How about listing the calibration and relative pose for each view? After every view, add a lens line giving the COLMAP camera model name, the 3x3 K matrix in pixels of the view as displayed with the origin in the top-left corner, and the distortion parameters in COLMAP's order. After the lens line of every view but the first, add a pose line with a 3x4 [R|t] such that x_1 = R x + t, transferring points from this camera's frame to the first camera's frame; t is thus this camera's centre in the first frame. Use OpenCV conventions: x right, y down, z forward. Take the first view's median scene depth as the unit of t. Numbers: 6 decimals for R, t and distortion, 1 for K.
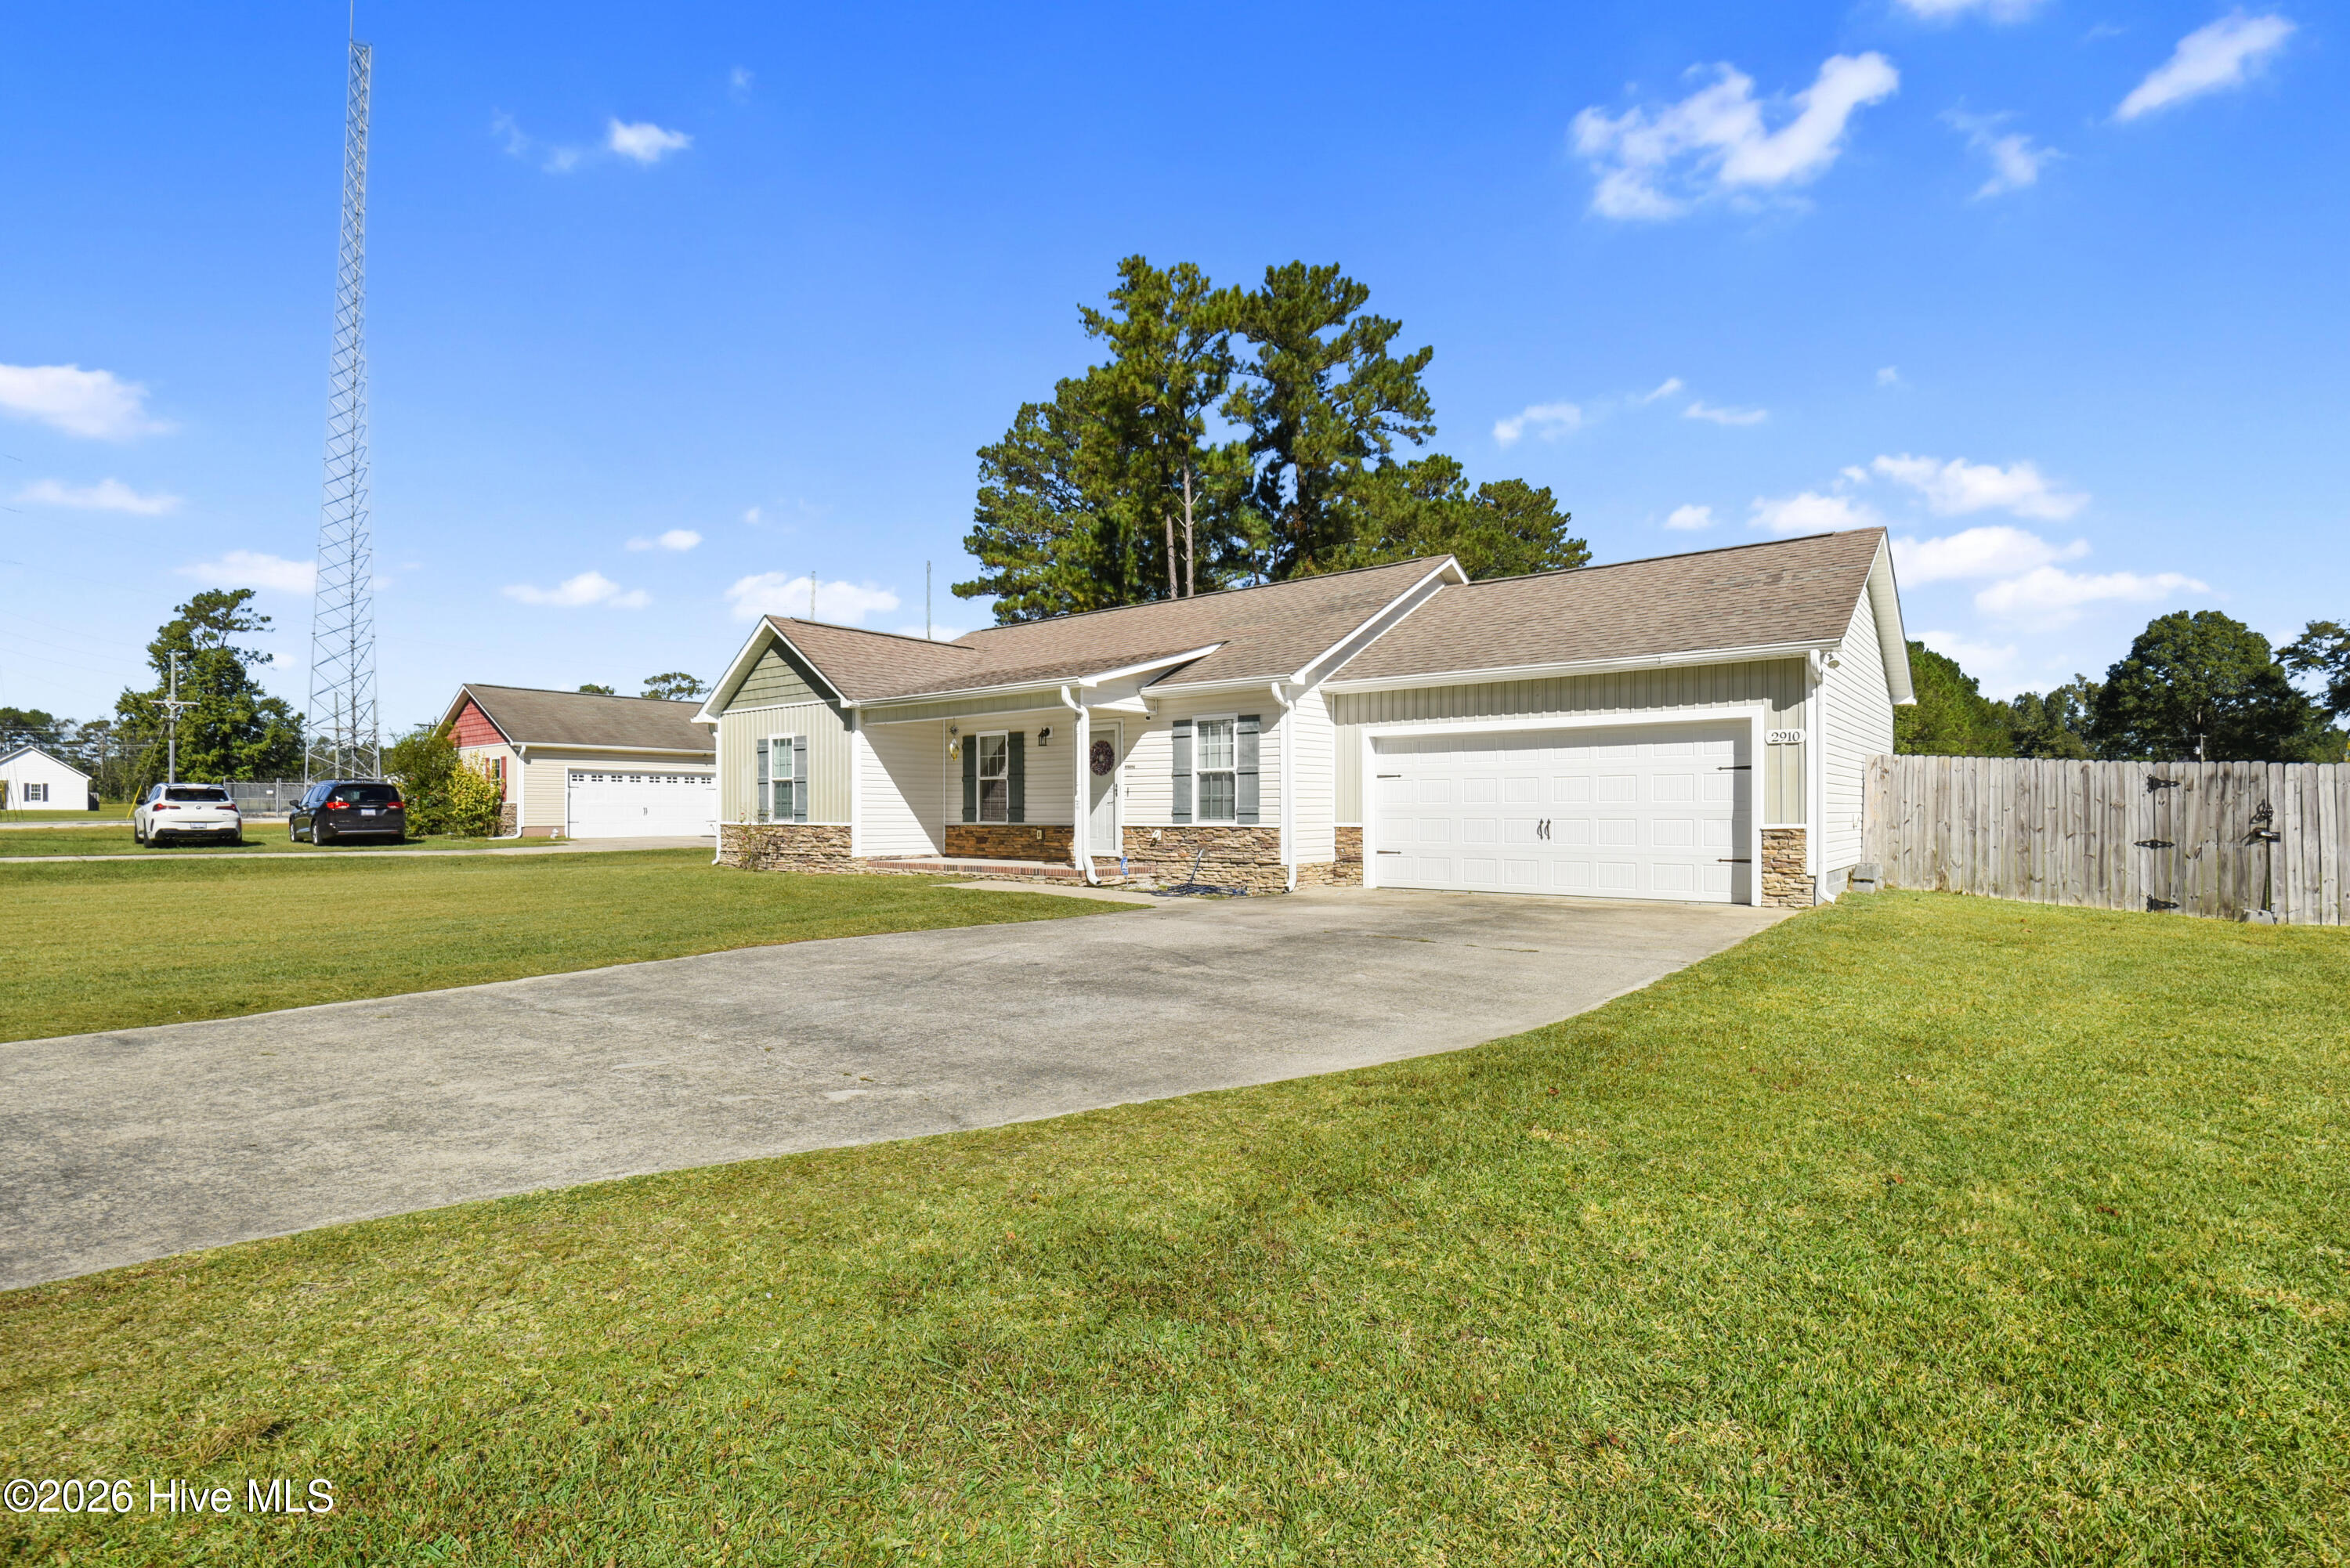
lens RADIAL K [[1094.4, 0, 1175.0], [0, 1094.4, 784.0], [0, 0, 1]] dist [-0.001359, -0.024301]
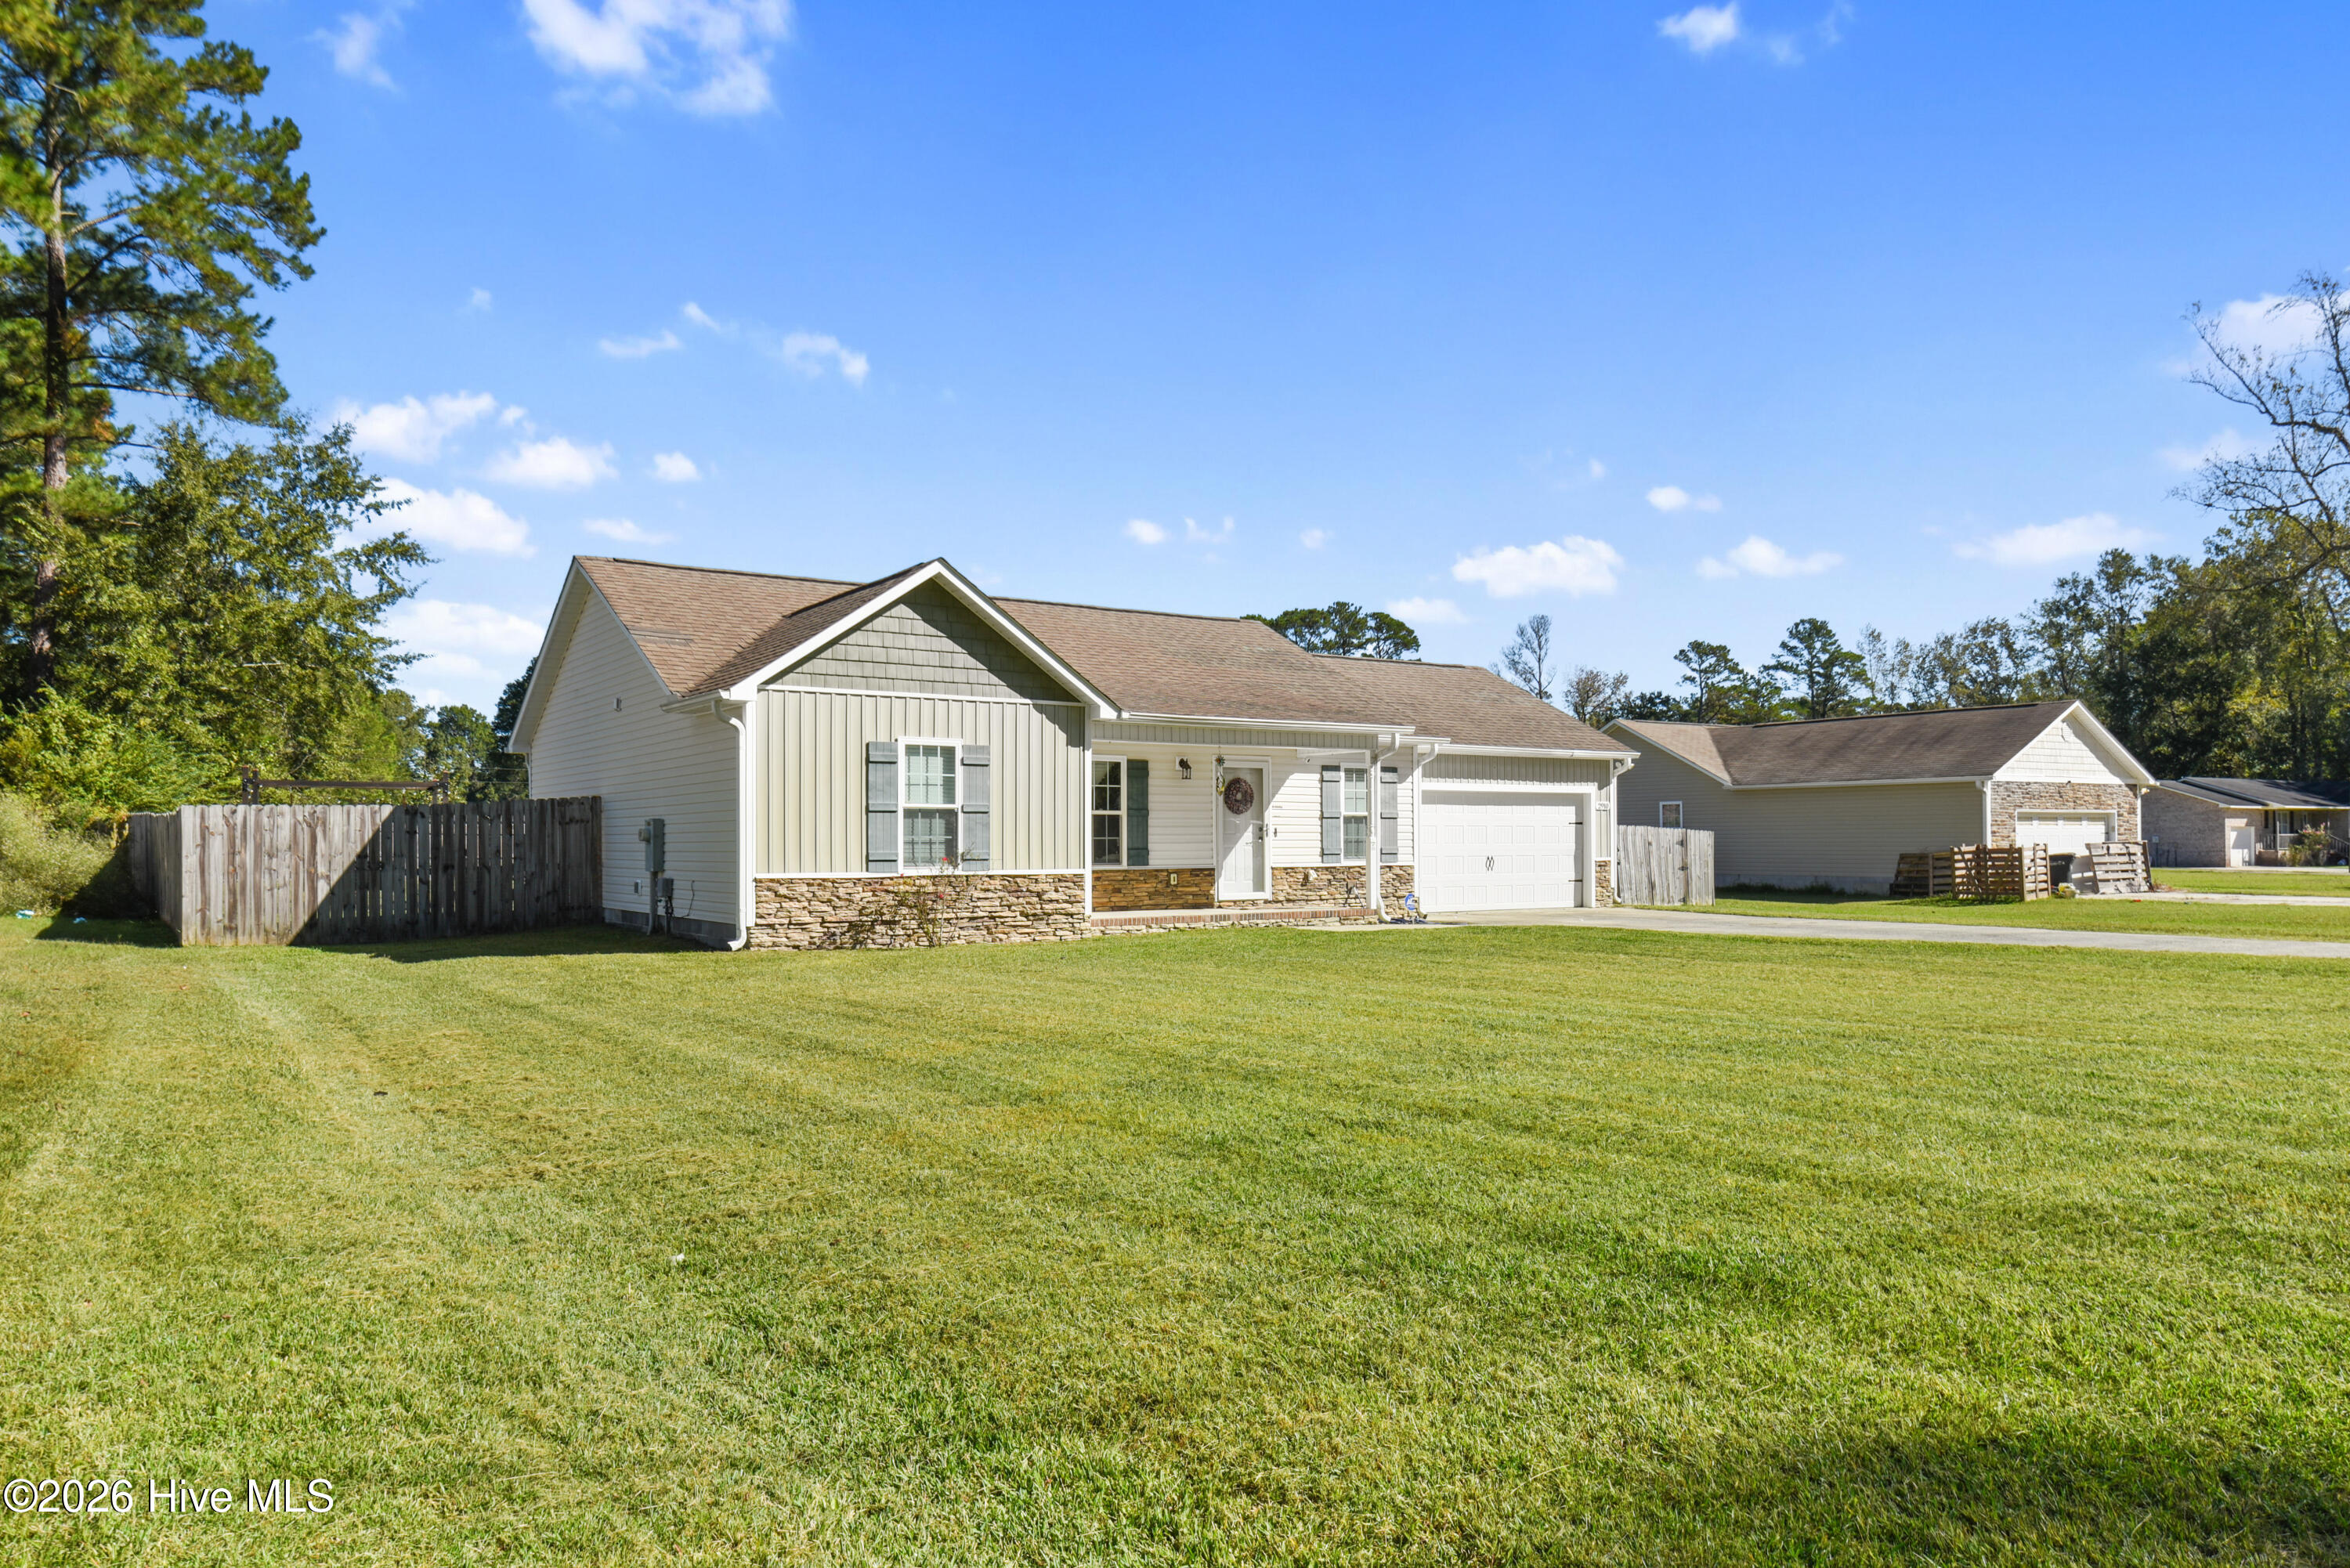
lens RADIAL K [[1556.3, 0, 1176.6], [0, 1556.3, 699.0], [0, 0, 1]] dist [0.002162, -0.000965]
pose [[0.292469, 0.088905, 0.952133, -1.464984], [-0.021691, 0.996029, -0.086341, 0.010813], [-0.956029, 0.004599, 0.293236, 0.694503]]
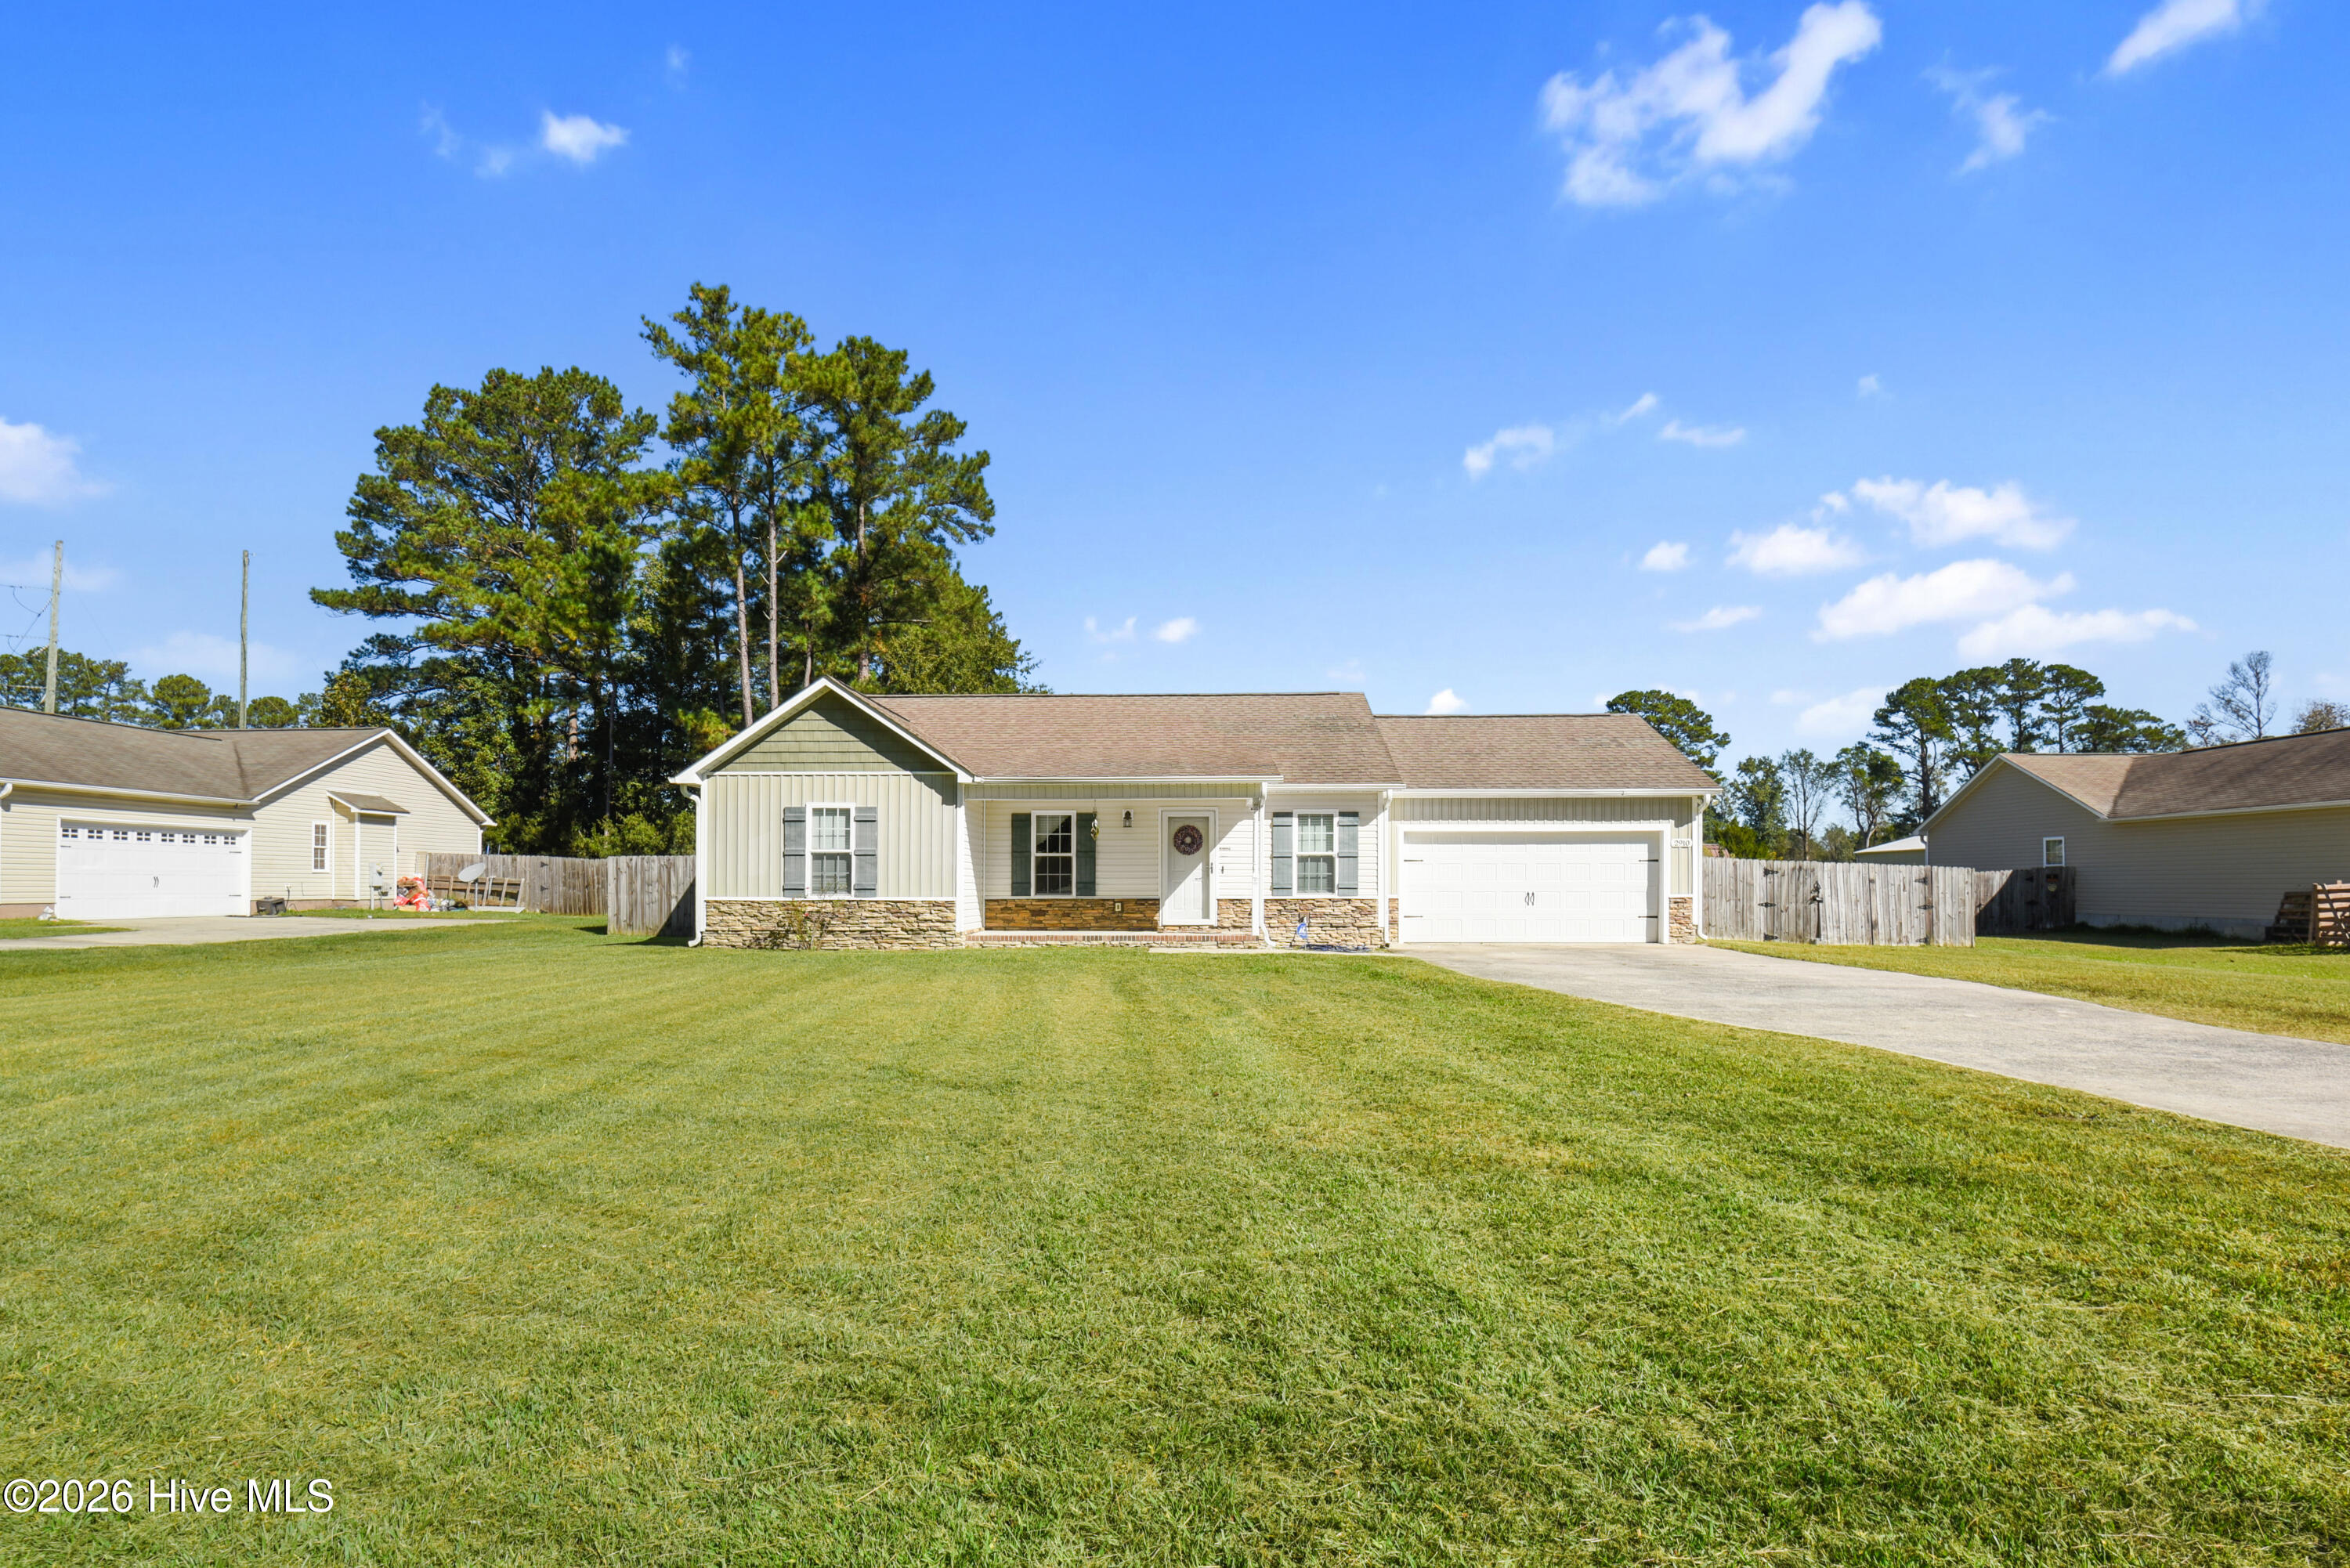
lens RADIAL K [[1115.2, 0, 1169.9], [0, 1115.2, 806.3], [0, 0, 1]] dist [-0.001359, -0.025938]
pose [[0.796995, 0.043622, 0.602408, -0.845668], [-0.017010, 0.998614, -0.049808, -0.000337], [-0.603746, 0.029450, 0.796633, 0.073064]]
